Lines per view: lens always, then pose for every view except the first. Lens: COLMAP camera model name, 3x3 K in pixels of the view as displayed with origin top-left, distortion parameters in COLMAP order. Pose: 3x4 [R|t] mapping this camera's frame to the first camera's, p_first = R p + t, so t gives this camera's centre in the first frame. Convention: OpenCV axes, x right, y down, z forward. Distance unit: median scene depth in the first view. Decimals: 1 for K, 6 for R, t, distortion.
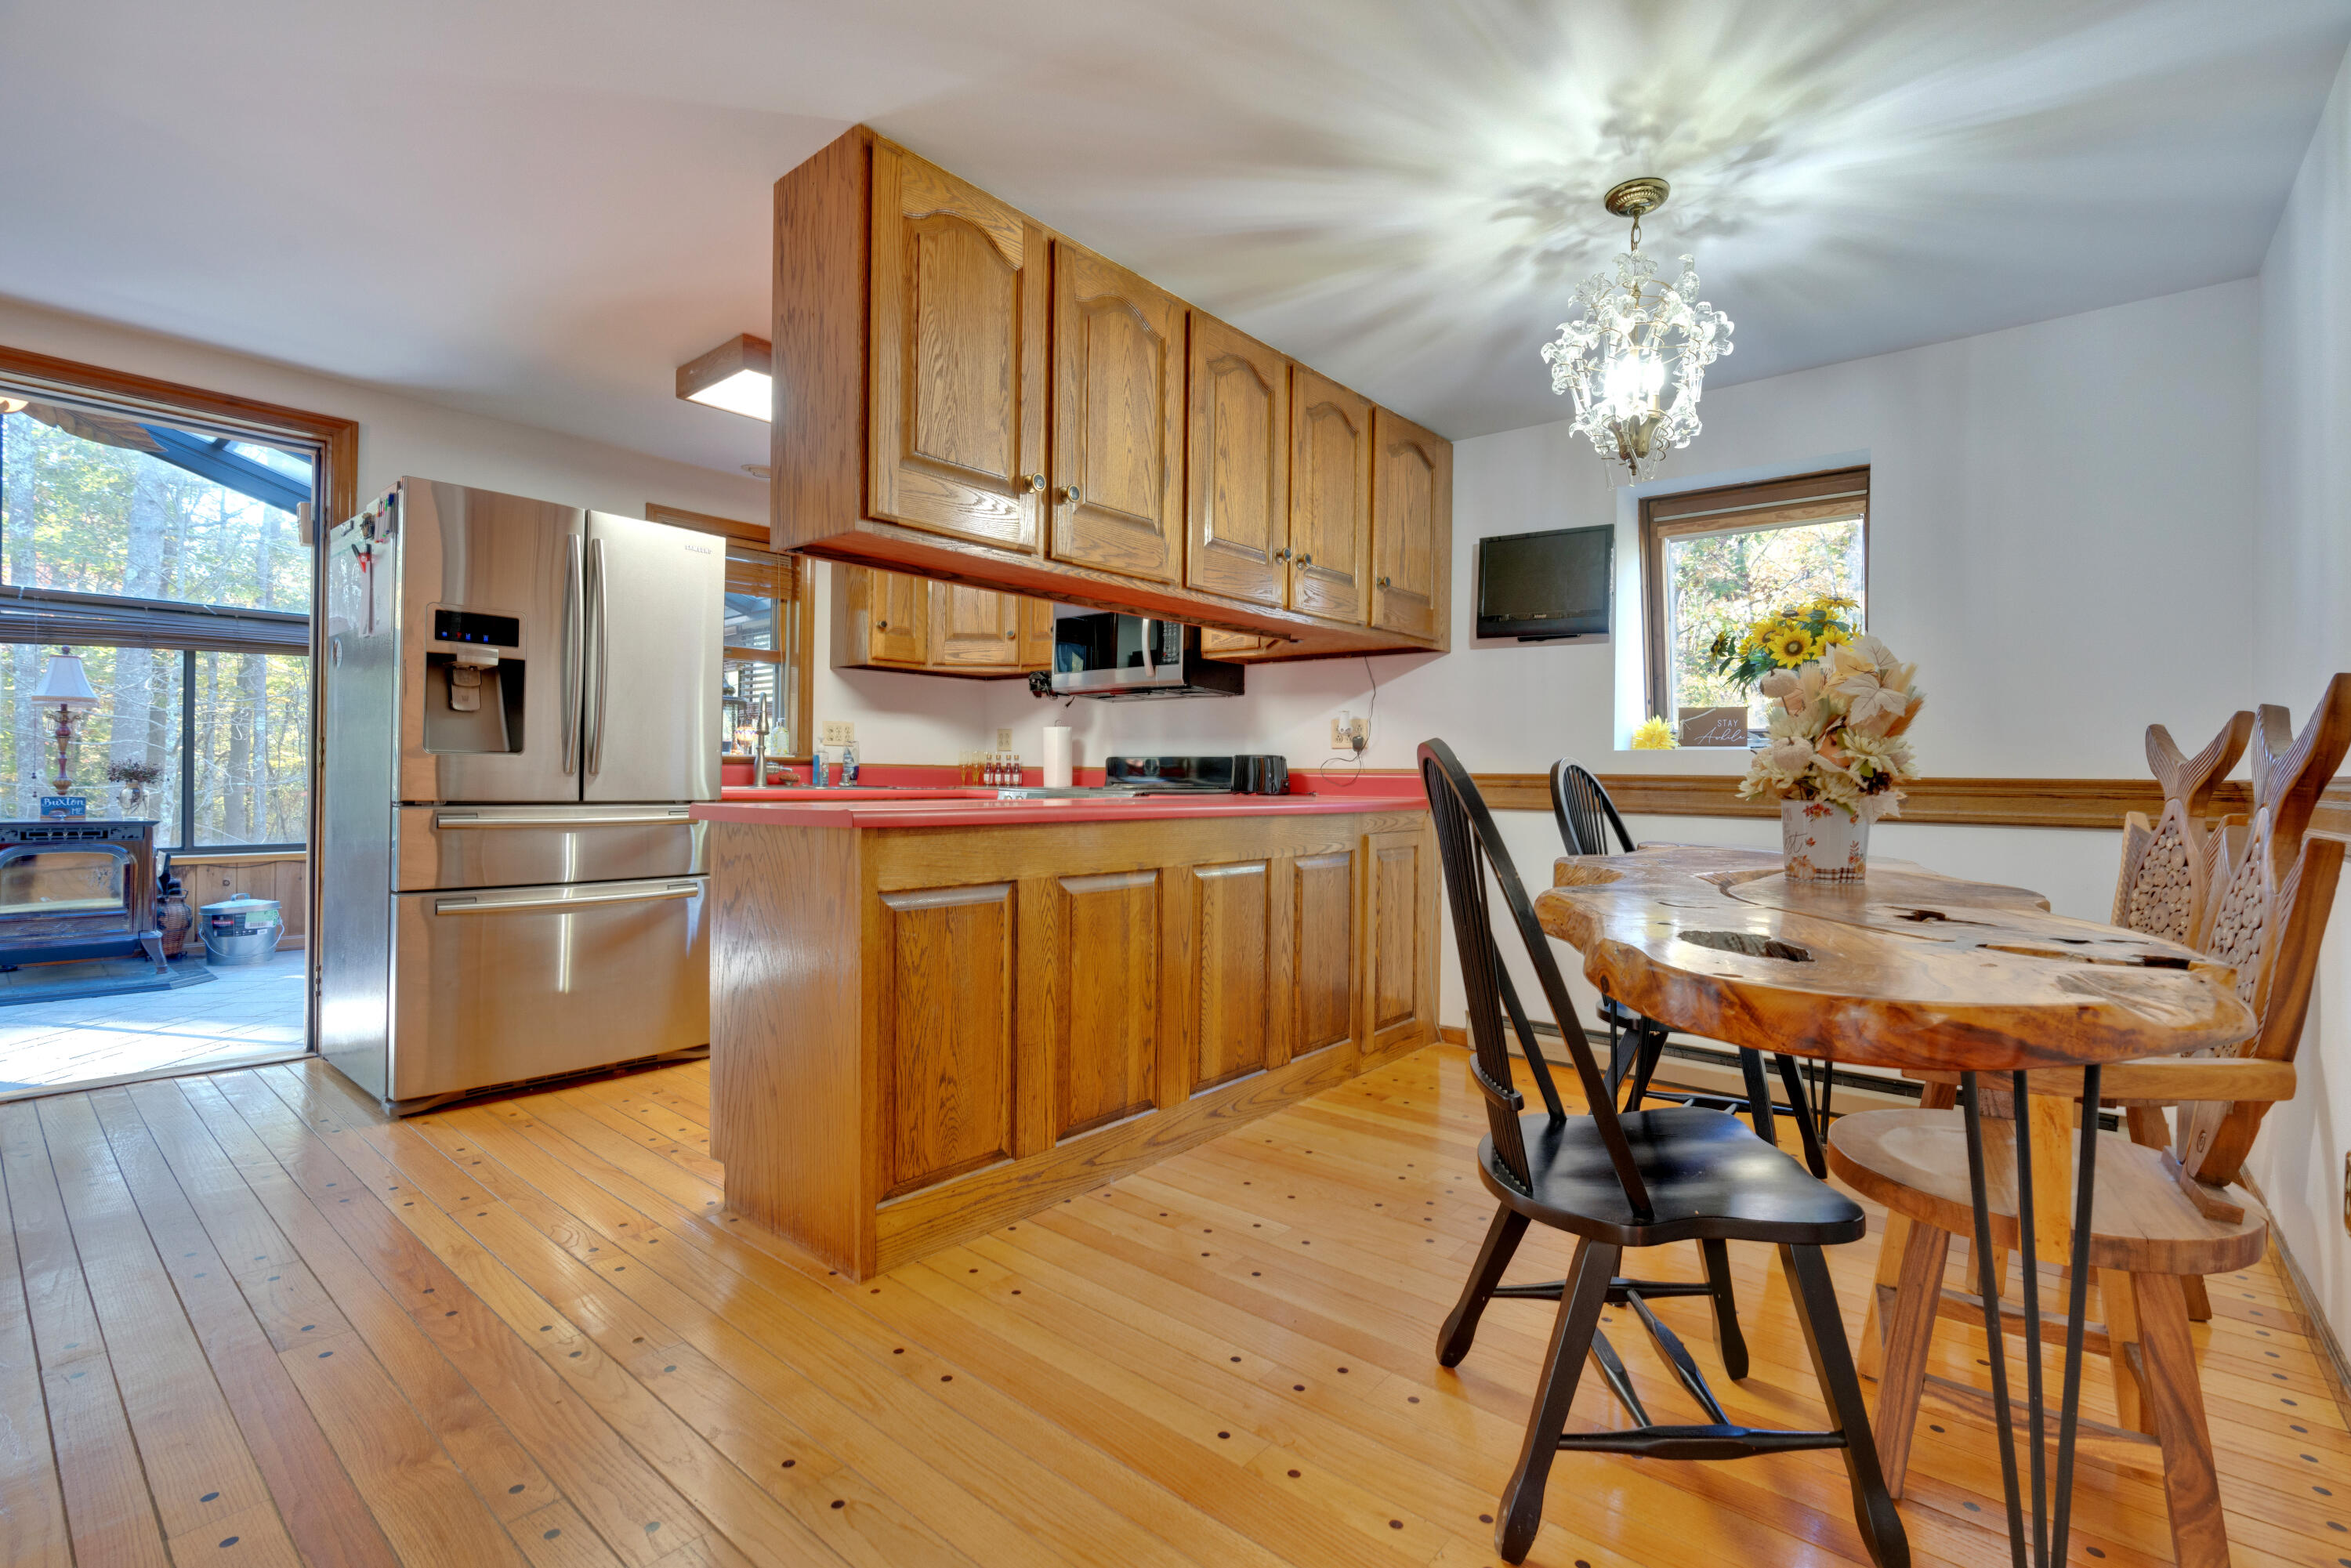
lens RADIAL K [[1045.5, 0, 1192.8], [0, 1045.5, 775.7], [0, 0, 1]] dist [-0.017133, 0.006127]
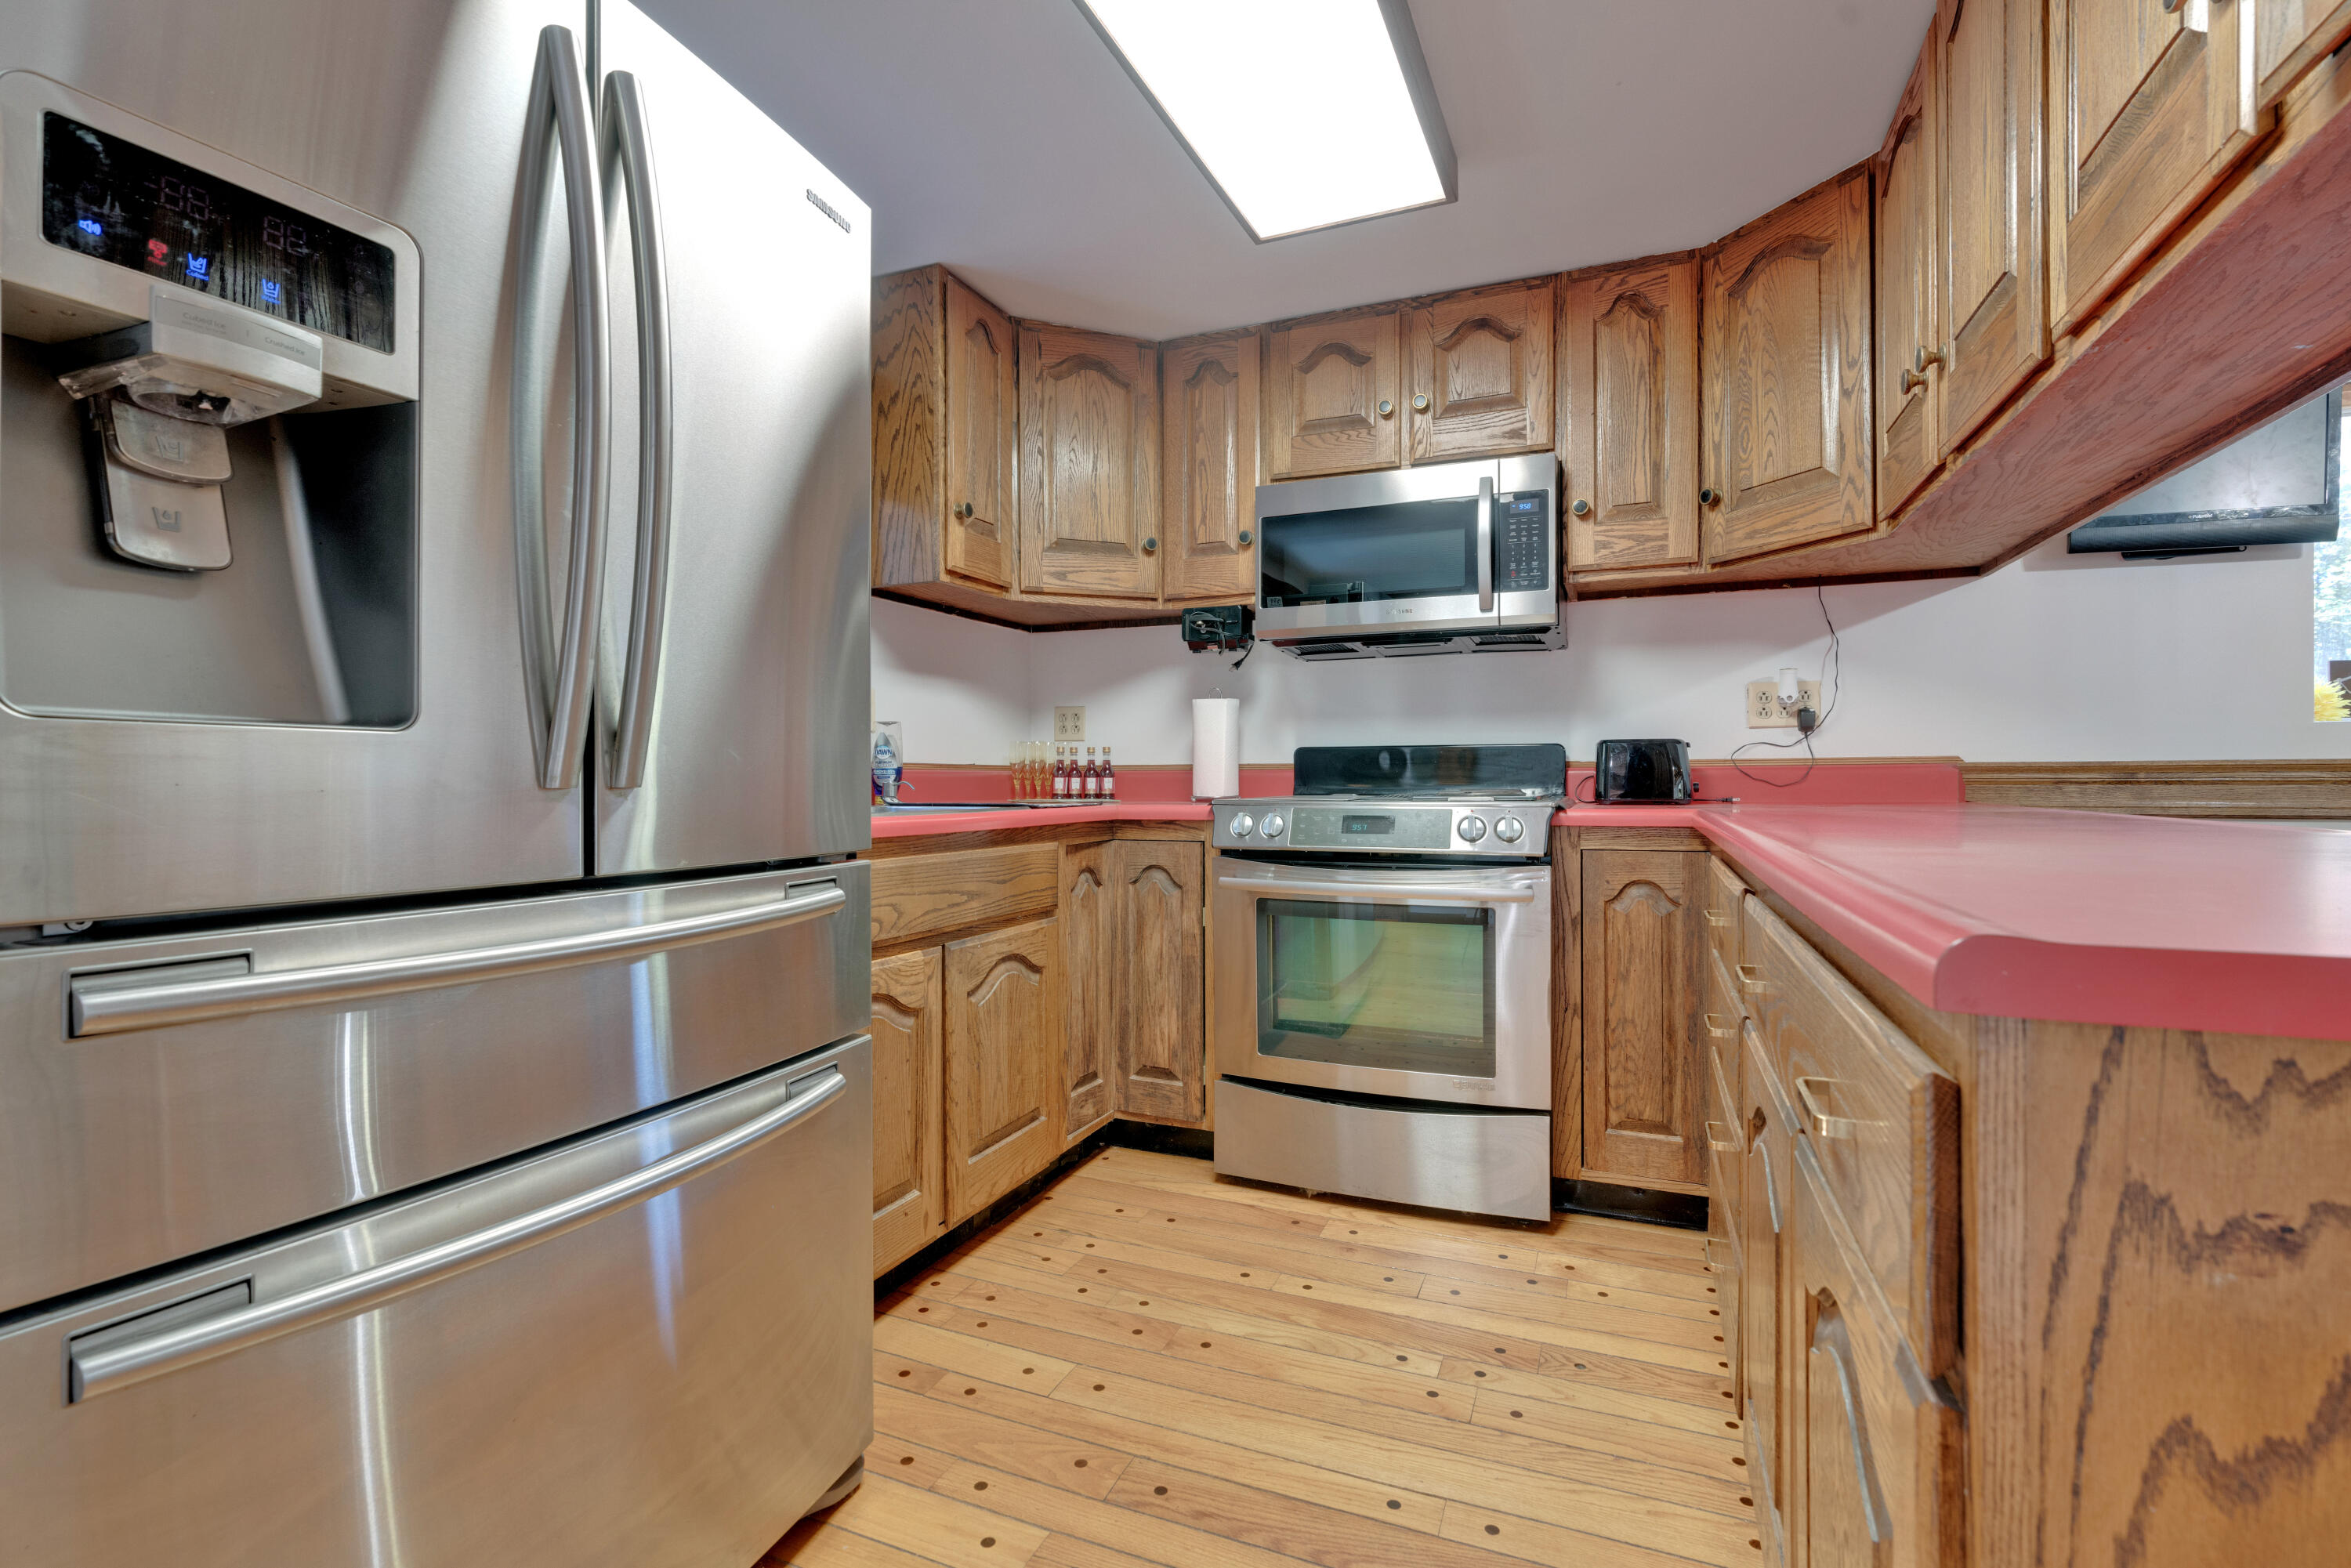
lens RADIAL K [[1045.5, 0, 1192.8], [0, 1045.5, 775.7], [0, 0, 1]] dist [-0.017133, 0.006127]
pose [[0.955721, -0.017419, 0.293759, -0.500164], [0.017946, 0.999839, 0.000901, -0.004296], [-0.293727, 0.004411, 0.955879, 0.634172]]
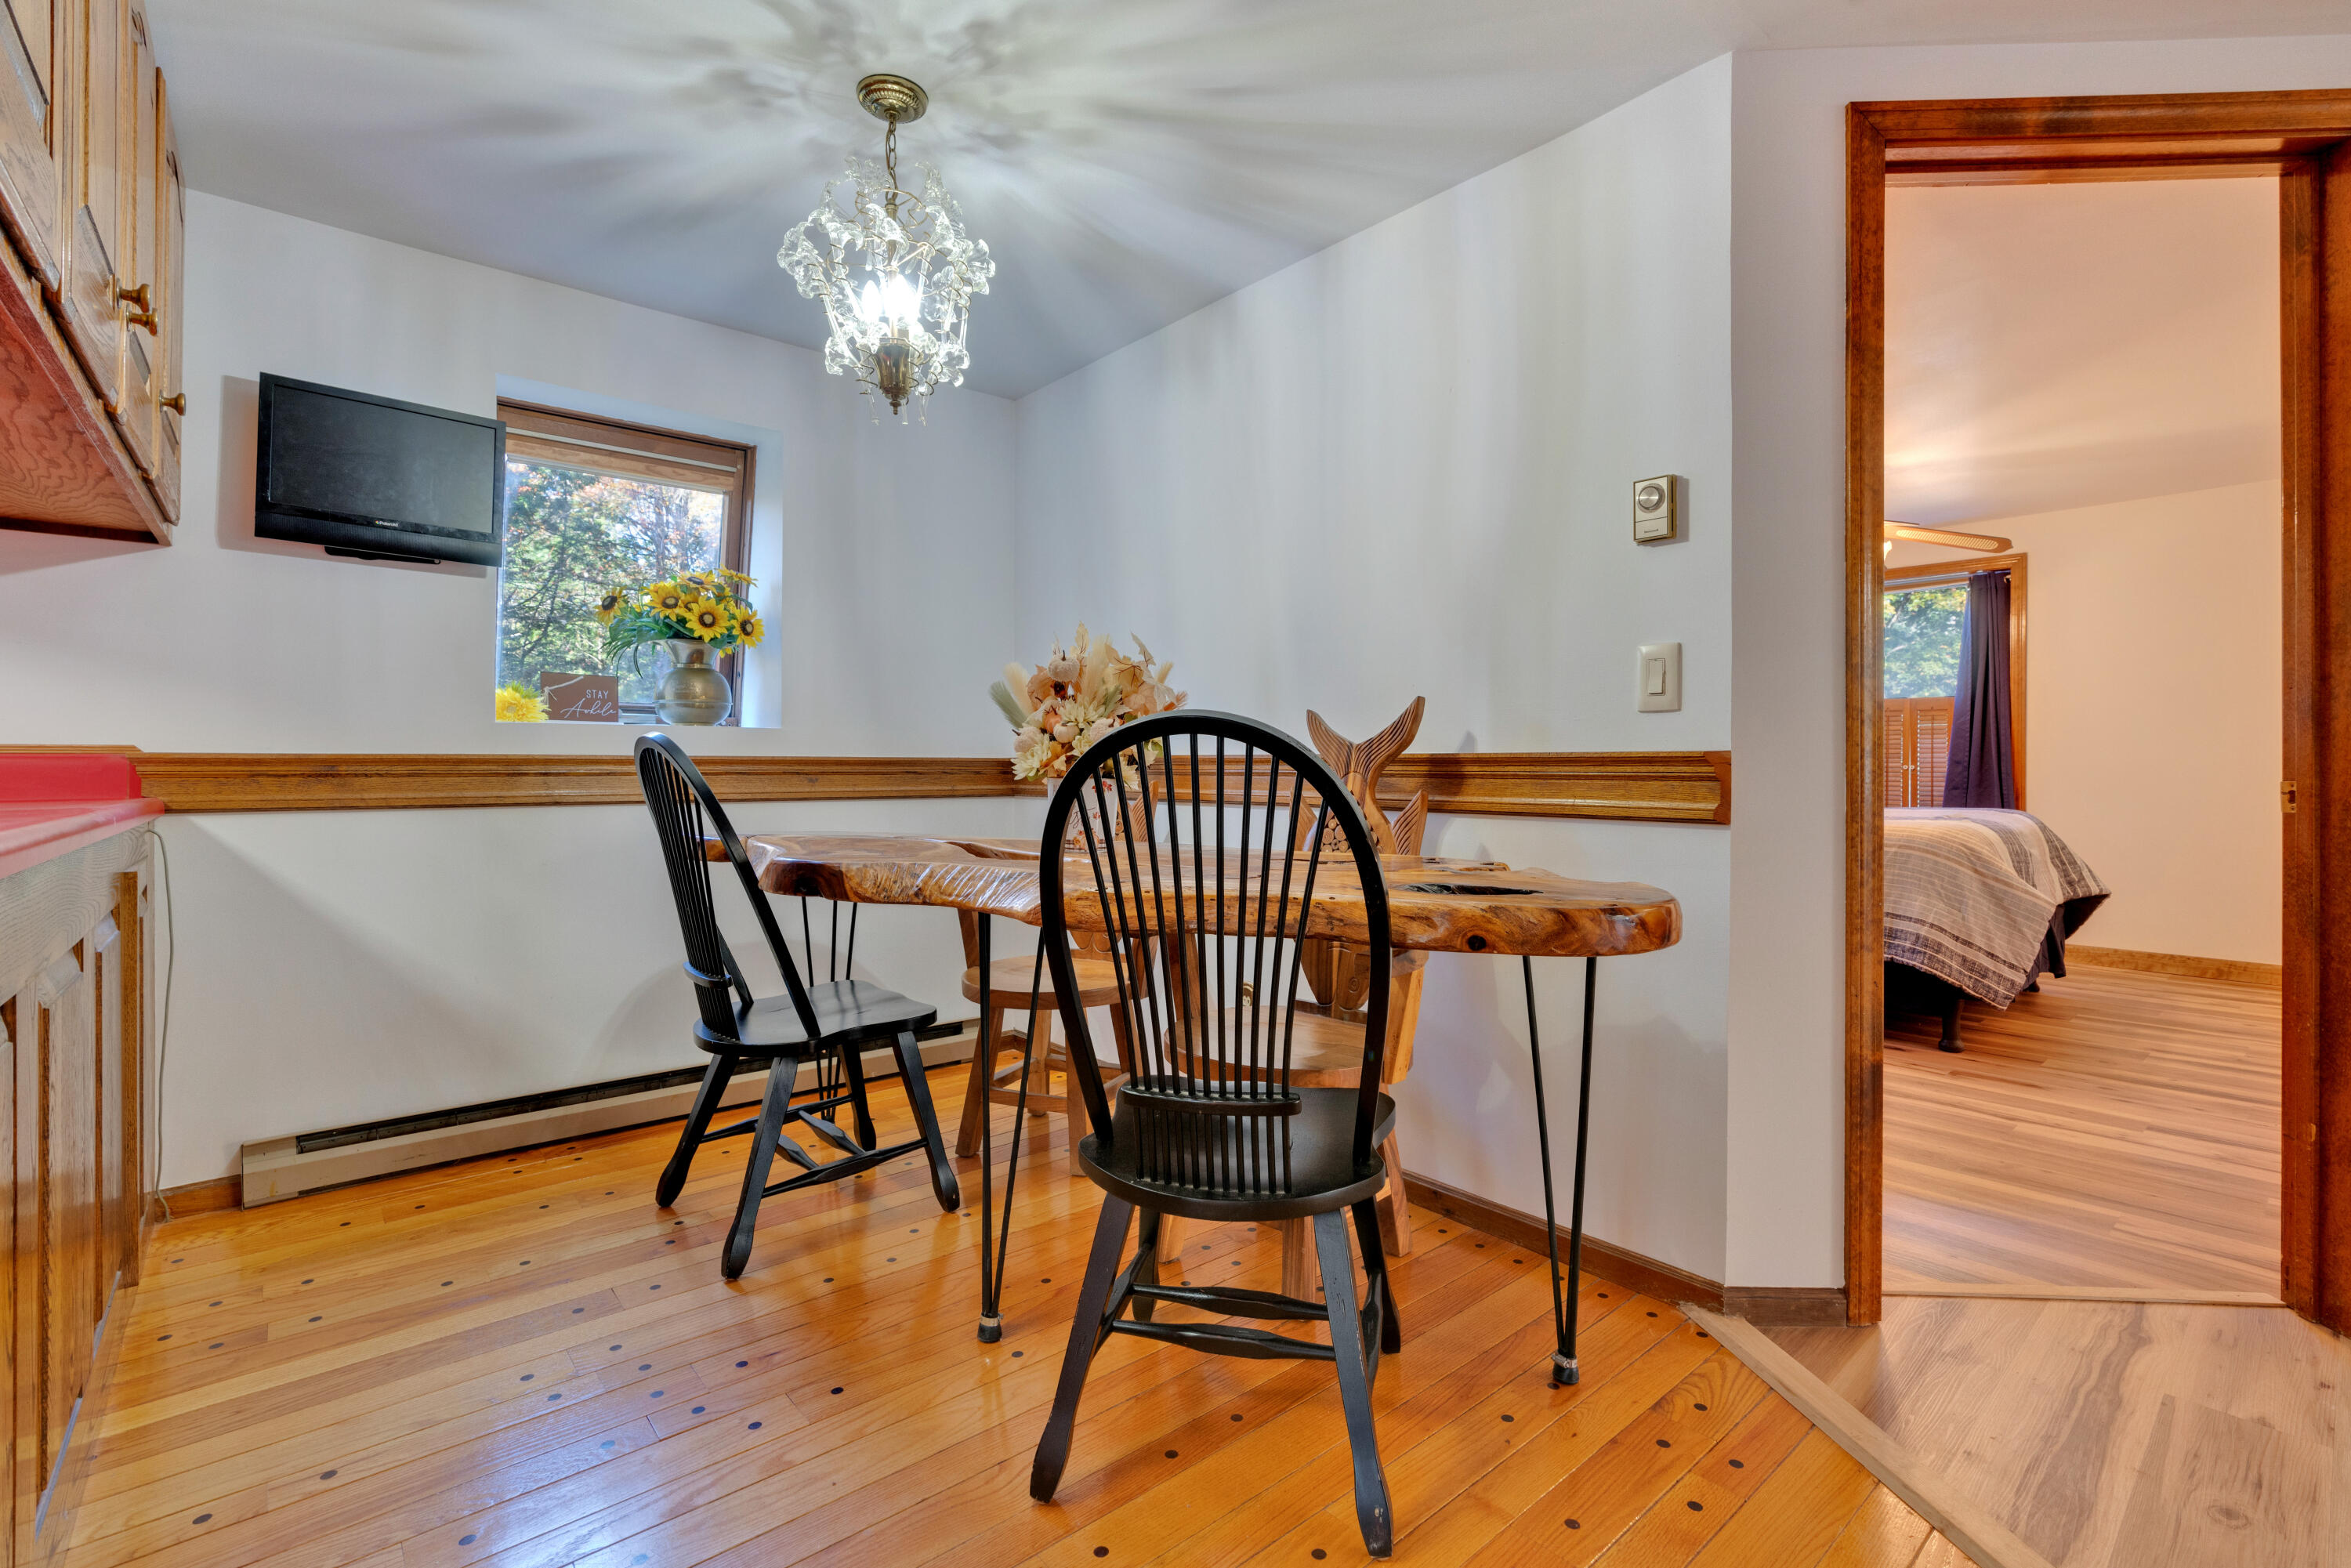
lens RADIAL K [[1045.5, 0, 1192.8], [0, 1045.5, 775.7], [0, 0, 1]] dist [-0.017133, 0.006127]
pose [[0.166513, -0.024708, 0.985730, -0.239141], [0.000075, 0.999686, 0.025045, -0.005248], [-0.986039, -0.004096, 0.166463, 0.354999]]
